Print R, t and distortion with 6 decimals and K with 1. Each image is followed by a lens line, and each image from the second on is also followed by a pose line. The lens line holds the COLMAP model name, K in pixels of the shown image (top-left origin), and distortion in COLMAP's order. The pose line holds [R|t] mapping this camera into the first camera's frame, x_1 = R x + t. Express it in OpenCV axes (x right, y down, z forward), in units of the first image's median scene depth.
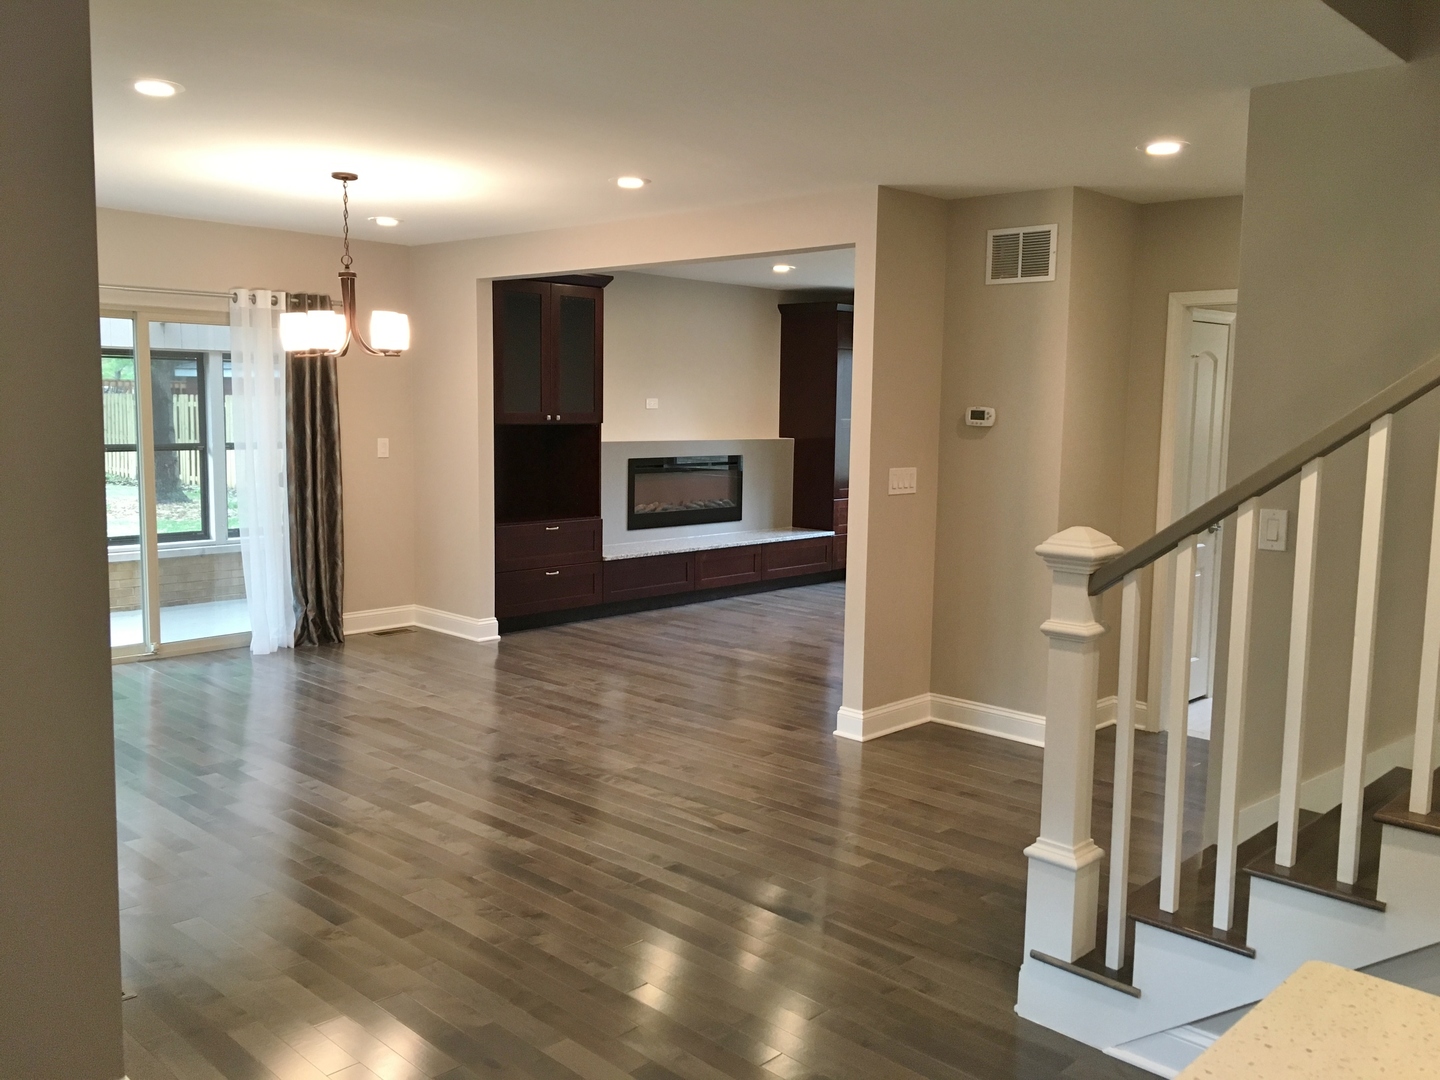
lens RADIAL K [[1223.6, 0, 721.0], [0, 1223.6, 540.2], [0, 0, 1]] dist [0.041746, -0.045434]
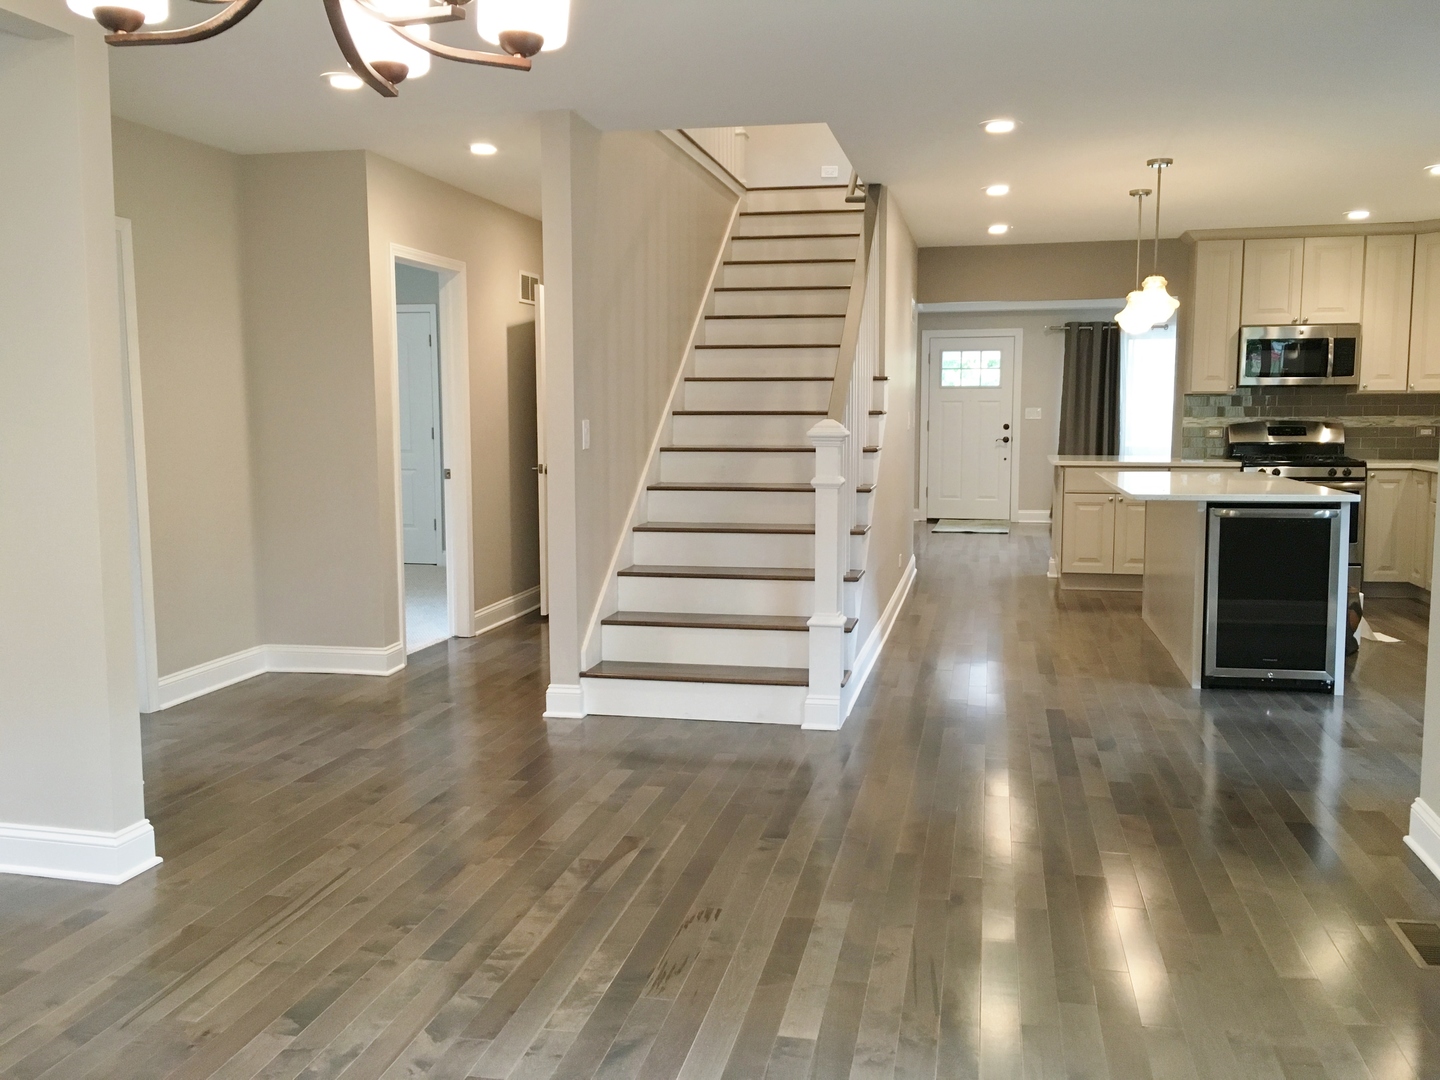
lens RADIAL K [[1223.6, 0, 720.6], [0, 1223.6, 539.3], [0, 0, 1]] dist [0.041746, -0.045434]
pose [[-0.521506, -0.109225, 0.846228, -0.664571], [0.086866, 0.979823, 0.180002, -0.104531], [-0.848814, 0.167380, -0.501496, 1.257863]]
